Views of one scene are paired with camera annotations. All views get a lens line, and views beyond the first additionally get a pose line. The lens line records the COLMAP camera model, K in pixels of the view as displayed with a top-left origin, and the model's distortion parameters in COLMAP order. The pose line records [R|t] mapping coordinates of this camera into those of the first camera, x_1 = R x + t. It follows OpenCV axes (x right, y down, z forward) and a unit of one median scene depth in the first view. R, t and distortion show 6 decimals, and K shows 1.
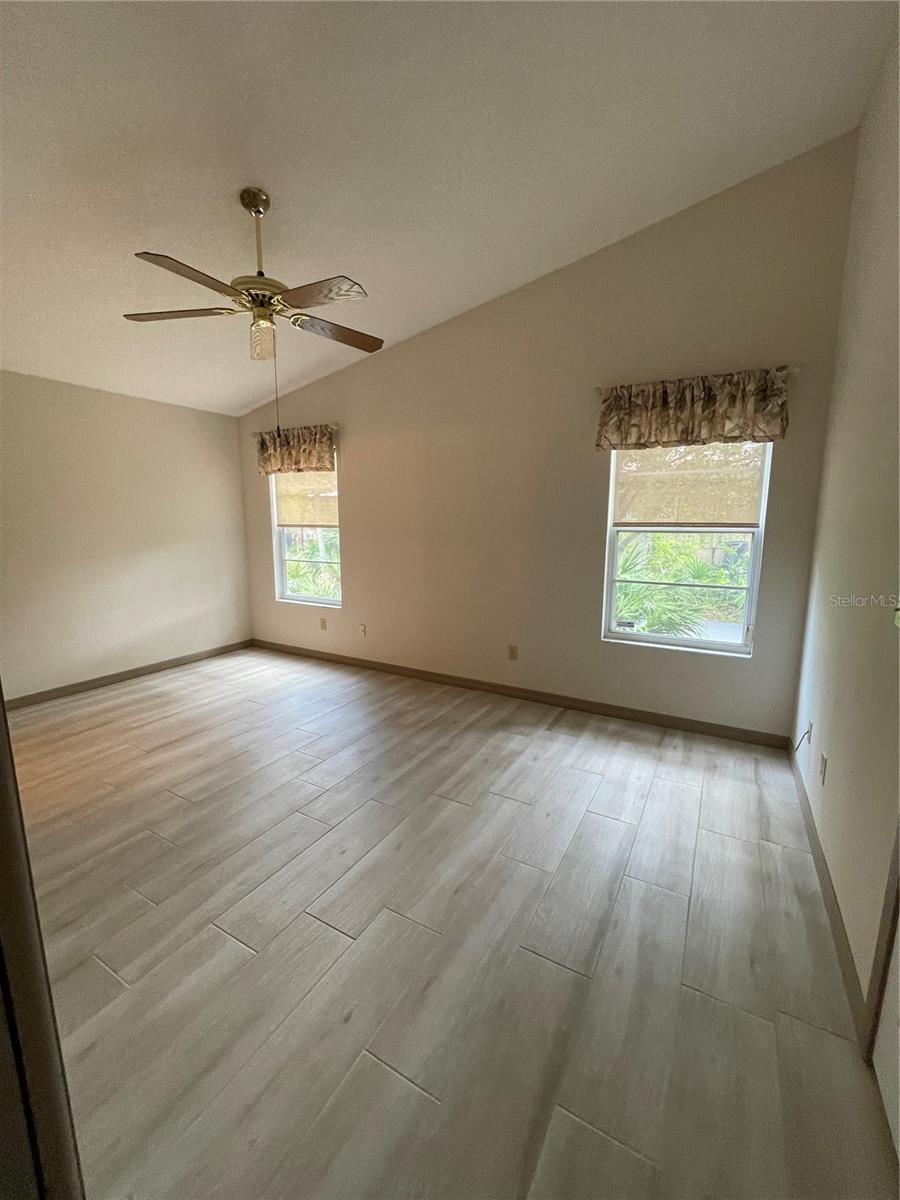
lens RADIAL K [[487.9, 0, 452.2], [0, 487.9, 588.4], [0, 0, 1]] dist [-0.000079, 0.000765]
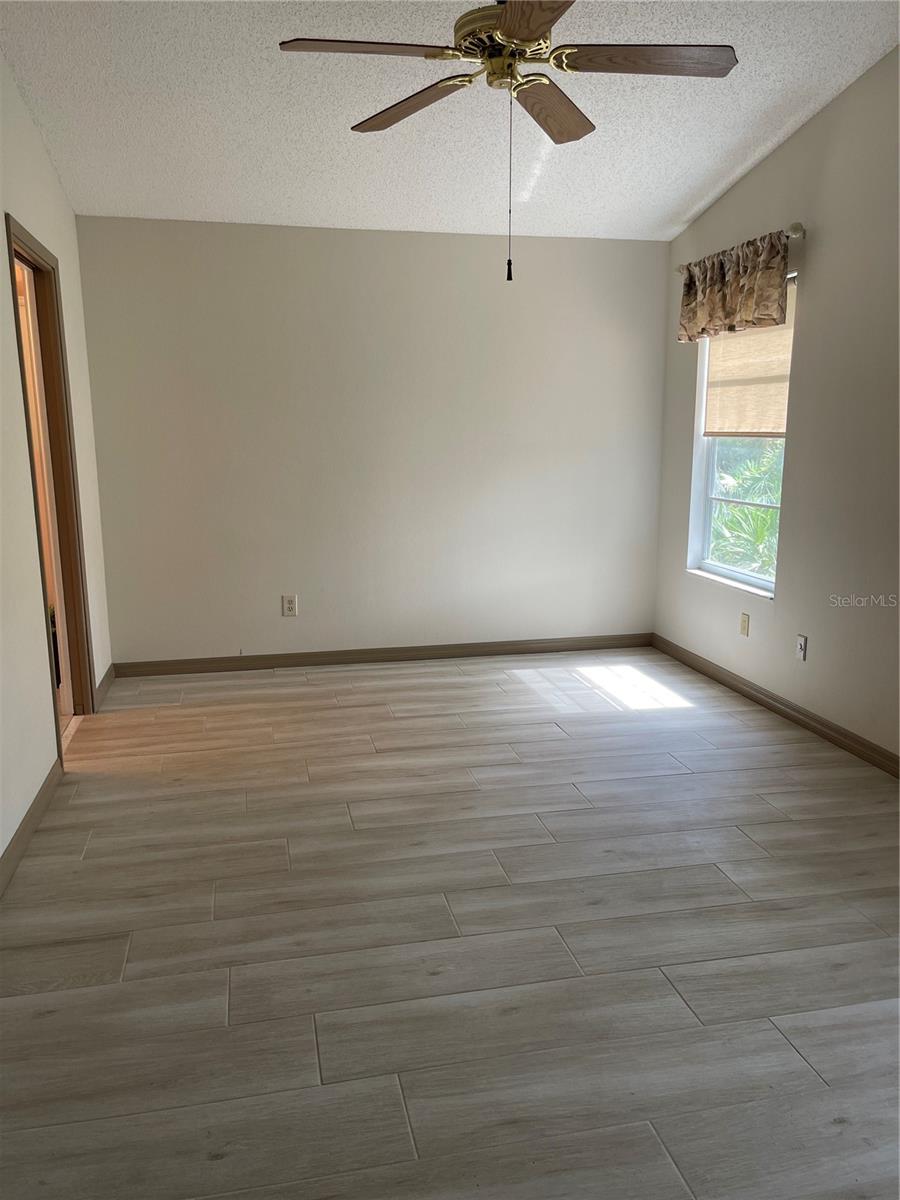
lens RADIAL K [[908.8, 0, 452.2], [0, 908.8, 601.9], [0, 0, 1]] dist [0.065497, -0.090451]
pose [[0.670893, 0.134757, -0.729207, 0.258098], [-0.099545, 0.990815, 0.091518, -0.009692], [0.734842, 0.011191, 0.678146, 0.113122]]
